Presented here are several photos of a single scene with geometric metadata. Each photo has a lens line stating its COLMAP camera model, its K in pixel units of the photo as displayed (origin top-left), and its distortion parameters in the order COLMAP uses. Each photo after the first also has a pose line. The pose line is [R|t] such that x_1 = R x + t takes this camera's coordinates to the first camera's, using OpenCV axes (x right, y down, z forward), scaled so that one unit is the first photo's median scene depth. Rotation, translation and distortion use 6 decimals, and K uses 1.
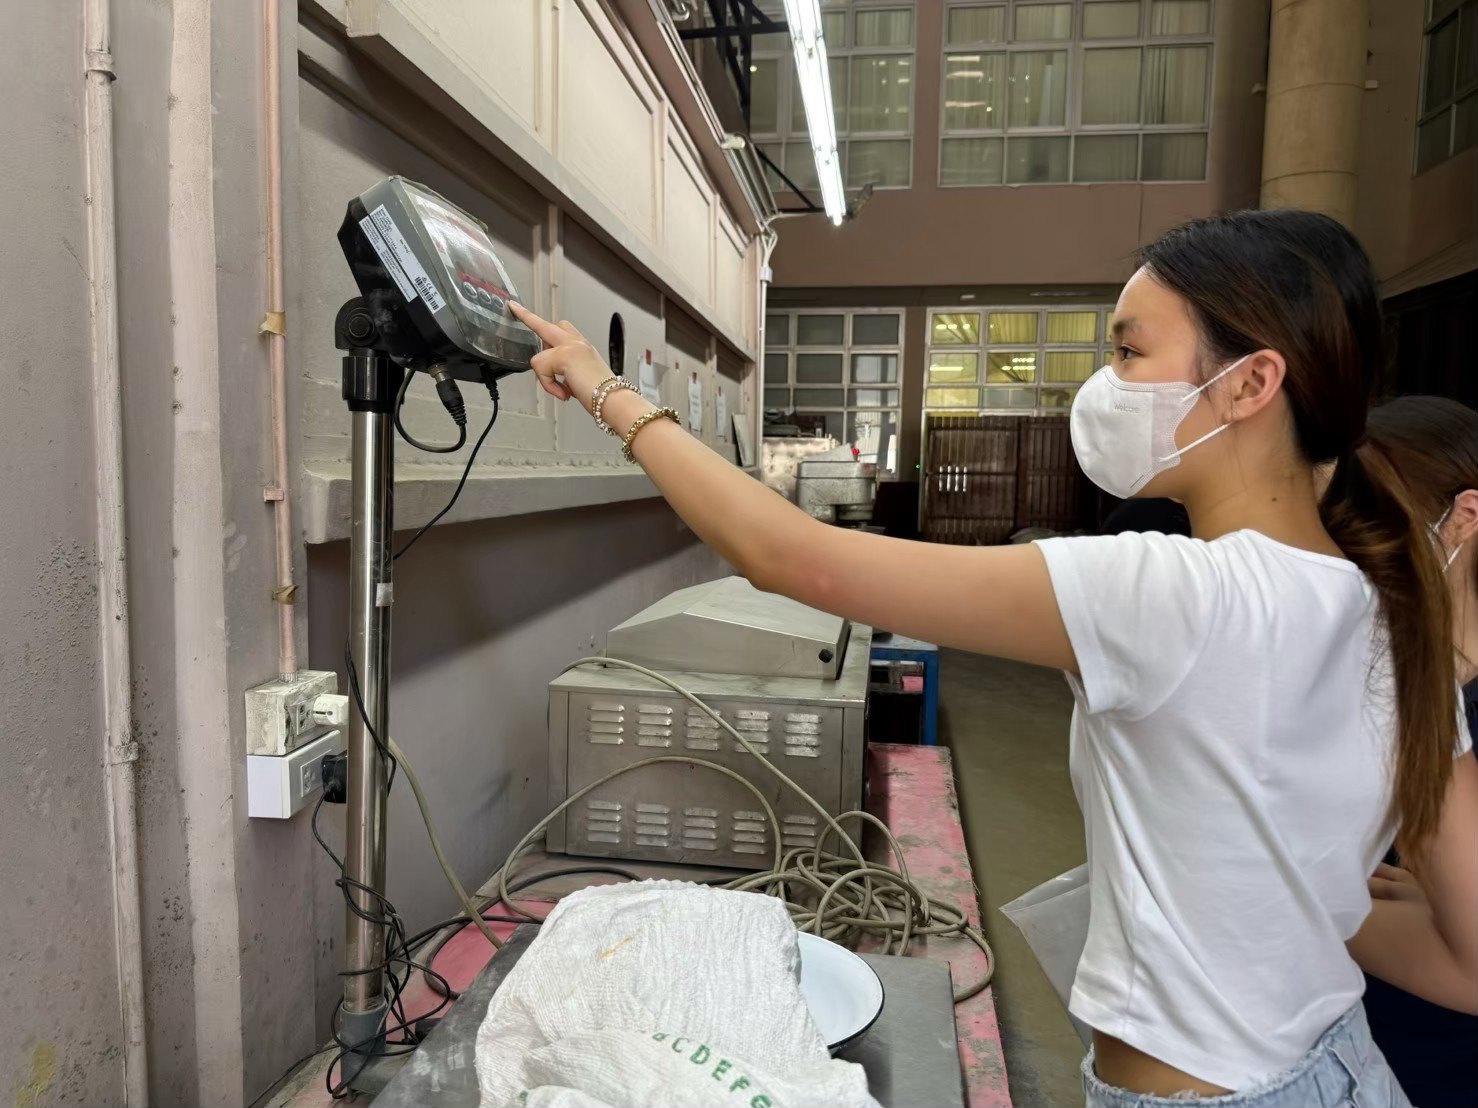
lens RADIAL K [[1045.1, 0, 739.0], [0, 1045.1, 554.0], [0, 0, 1]] dist [0.006812, -0.028882]
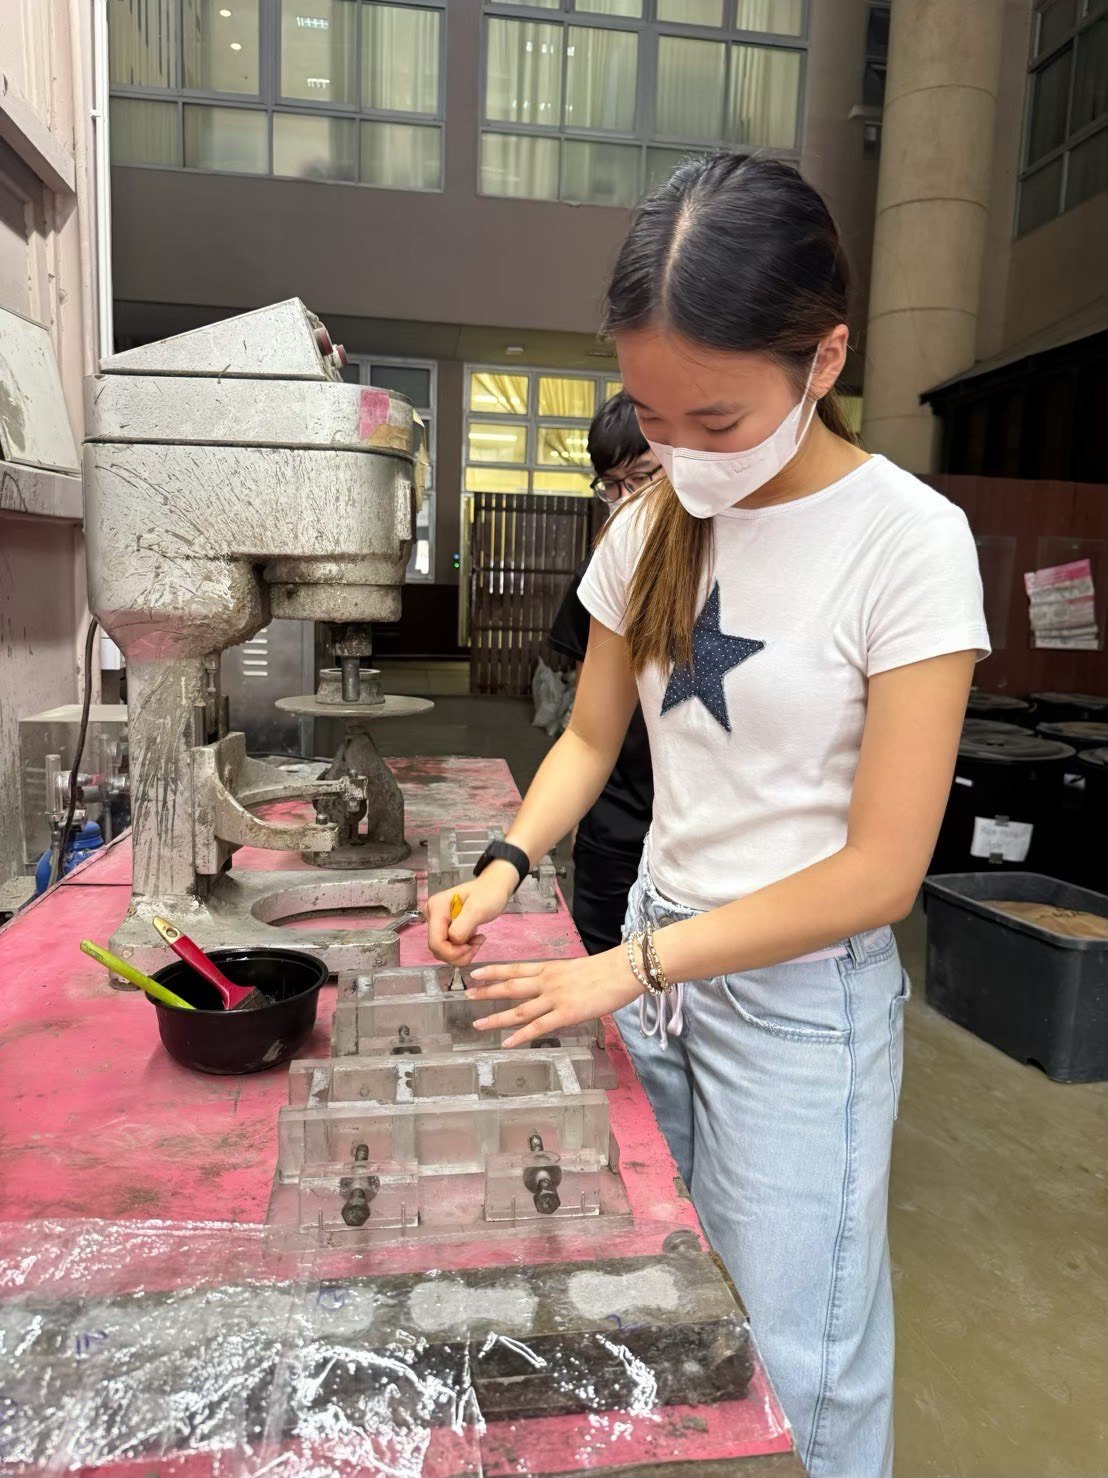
lens RADIAL K [[1045.1, 0, 554.0], [0, 1045.1, 739.0], [0, 0, 1]] dist [0.006812, -0.028882]
pose [[0.963383, -0.026675, 0.266799, 0.031051], [0.008450, 0.997565, 0.069226, -0.007131], [-0.267996, -0.064437, 0.961263, 0.243600]]
